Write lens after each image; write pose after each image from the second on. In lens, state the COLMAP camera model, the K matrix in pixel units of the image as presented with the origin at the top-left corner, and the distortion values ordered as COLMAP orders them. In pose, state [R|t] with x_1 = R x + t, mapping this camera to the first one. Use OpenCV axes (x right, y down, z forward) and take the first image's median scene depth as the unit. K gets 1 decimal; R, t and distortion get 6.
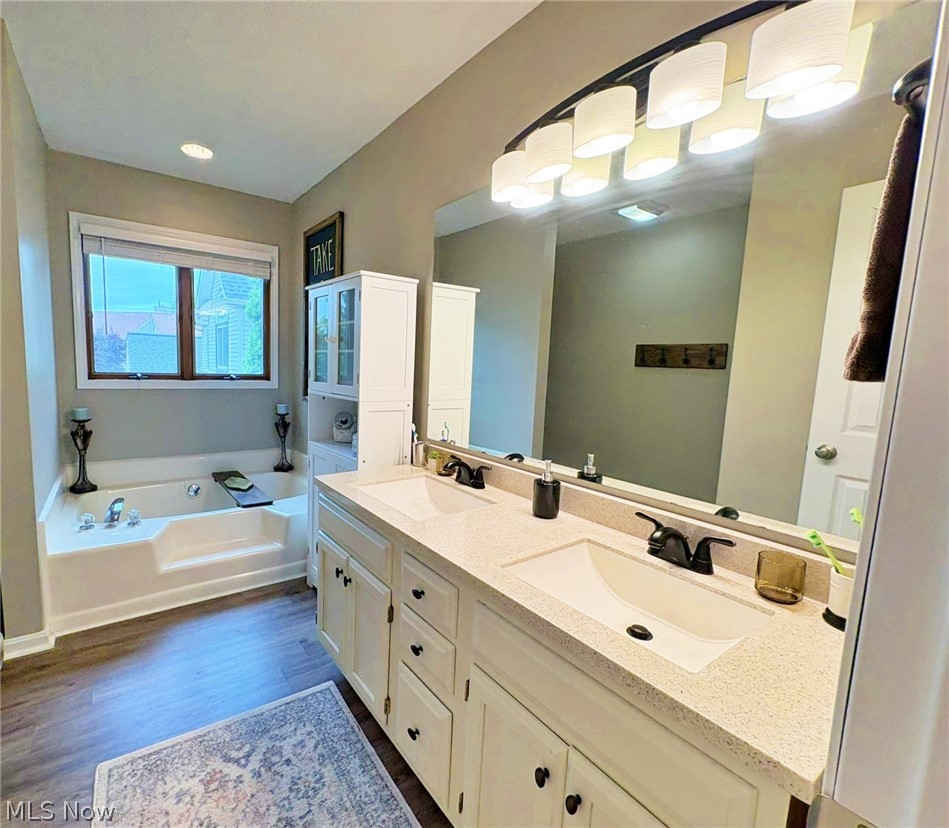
lens RADIAL K [[455.0, 0, 415.0], [0, 455.0, 416.0], [0, 0, 1]] dist [-0.000500, 0.000317]
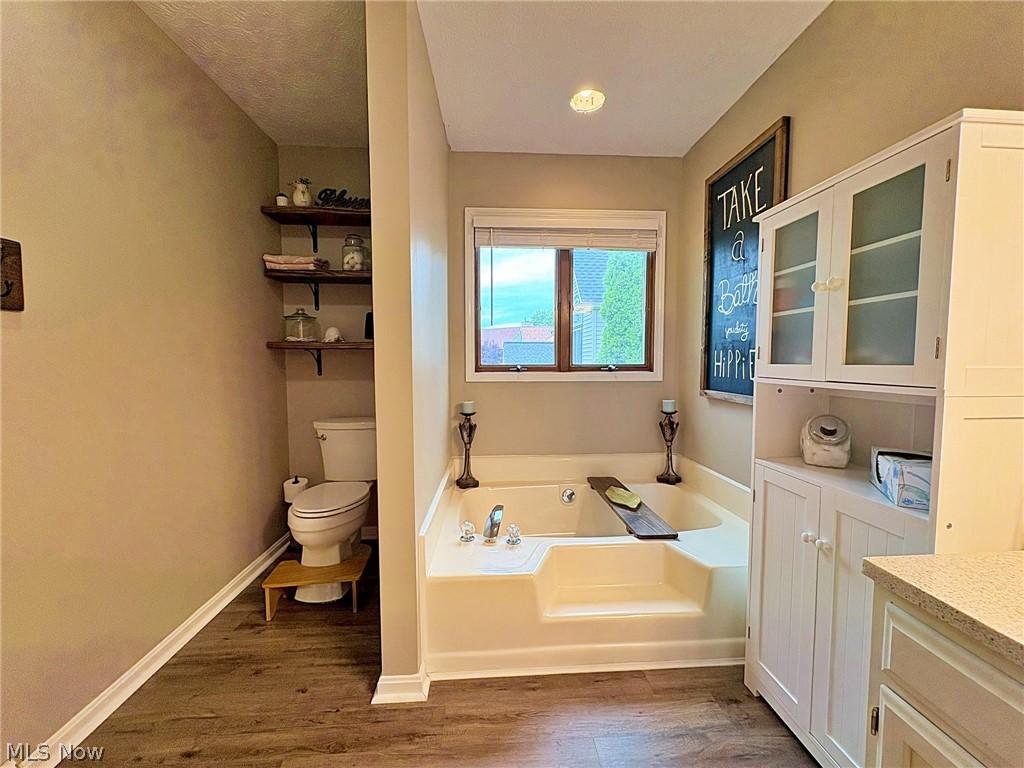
lens RADIAL K [[414.5, 0, 513.9], [0, 414.5, 384.3], [0, 0, 1]] dist [-0.001782, -0.000242]
pose [[0.860921, -0.005213, -0.508713, -0.189848], [-0.027411, 0.998020, -0.056616, -0.005253], [0.508000, 0.062686, 0.859073, 0.274007]]
